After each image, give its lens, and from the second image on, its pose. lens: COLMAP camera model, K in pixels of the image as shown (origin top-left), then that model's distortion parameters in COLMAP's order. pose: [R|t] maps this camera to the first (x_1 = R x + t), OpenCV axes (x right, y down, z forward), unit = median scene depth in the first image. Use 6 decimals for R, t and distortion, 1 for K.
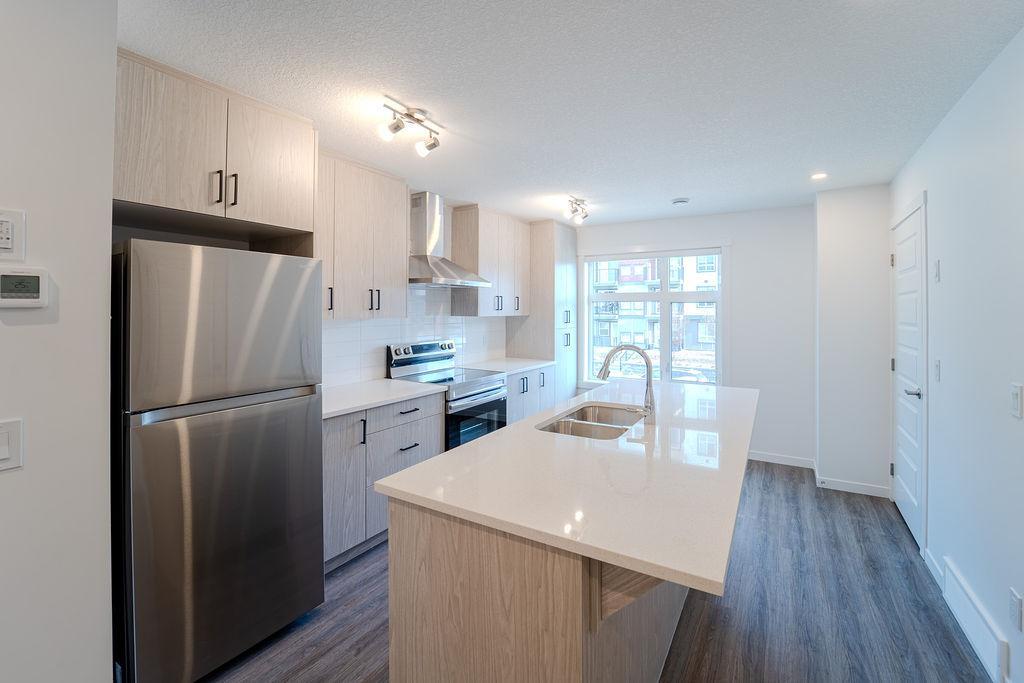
lens RADIAL K [[433.5, 0, 524.4], [0, 433.5, 306.4], [0, 0, 1]] dist [-0.011309, -0.002193]
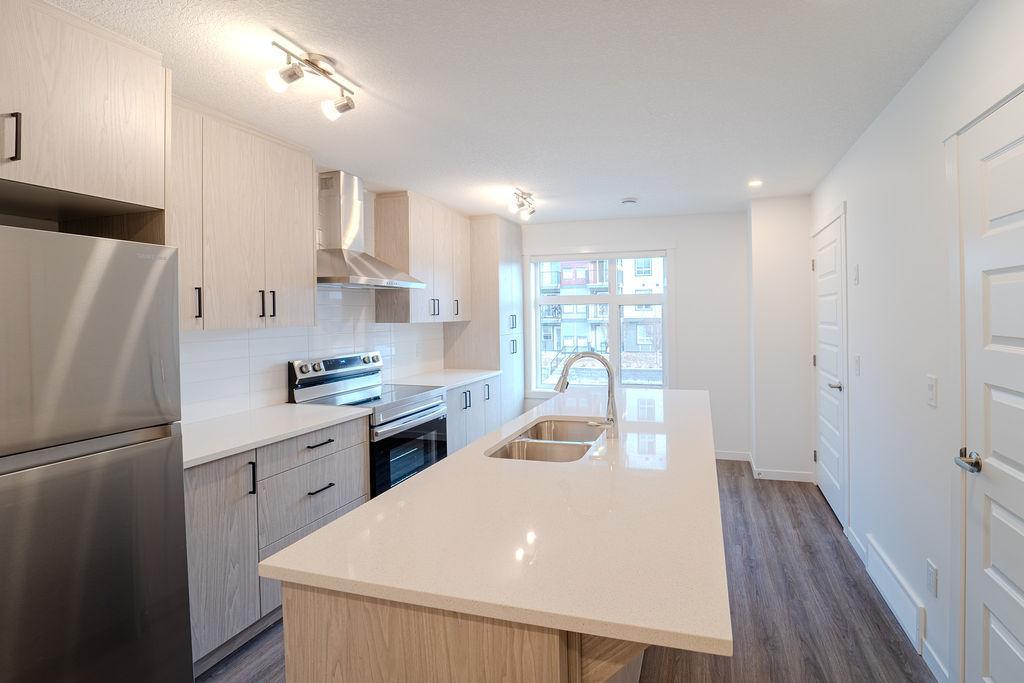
lens RADIAL K [[433.5, 0, 581.5], [0, 433.5, 321.2], [0, 0, 1]] dist [-0.011309, -0.002193]
pose [[0.963386, -0.015149, 0.267688, -0.011766], [0.008509, 0.999627, 0.025948, 0.000986], [-0.267982, -0.022720, 0.963156, 0.105046]]
